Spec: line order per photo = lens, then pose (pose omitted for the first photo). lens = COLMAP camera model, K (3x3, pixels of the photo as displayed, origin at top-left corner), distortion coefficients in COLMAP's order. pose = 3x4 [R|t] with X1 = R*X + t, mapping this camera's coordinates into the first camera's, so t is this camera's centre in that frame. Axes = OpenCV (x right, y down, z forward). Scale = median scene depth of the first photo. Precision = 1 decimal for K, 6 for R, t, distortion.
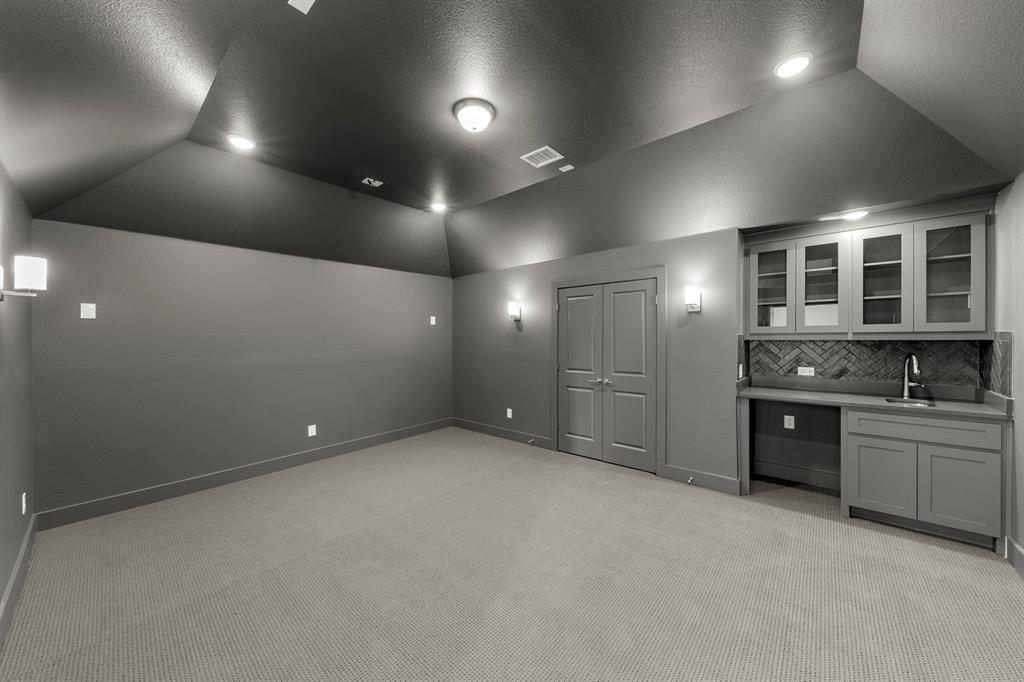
lens RADIAL K [[358.5, 0, 509.6], [0, 358.5, 342.5], [0, 0, 1]] dist [-0.000729, -0.000104]
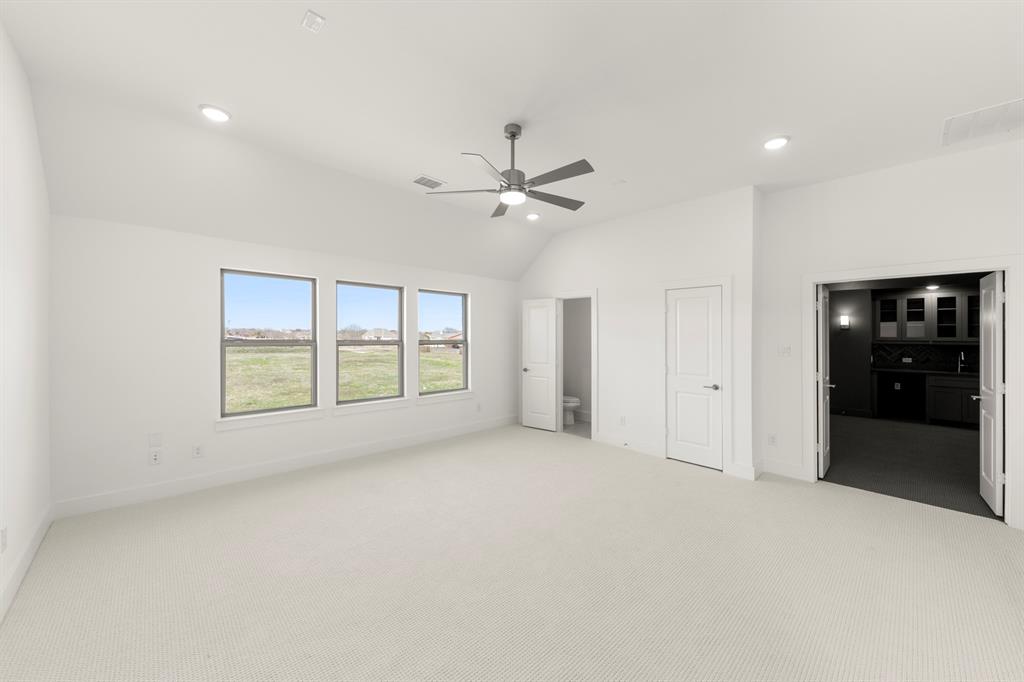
lens RADIAL K [[377.3, 0, 513.9], [0, 377.3, 334.5], [0, 0, 1]] dist [0.000833, 0.000168]
pose [[0.995562, 0.012570, -0.093266, -1.229635], [-0.014068, 0.999782, -0.015423, 0.003015], [0.093052, 0.016667, 0.995522, -1.379964]]
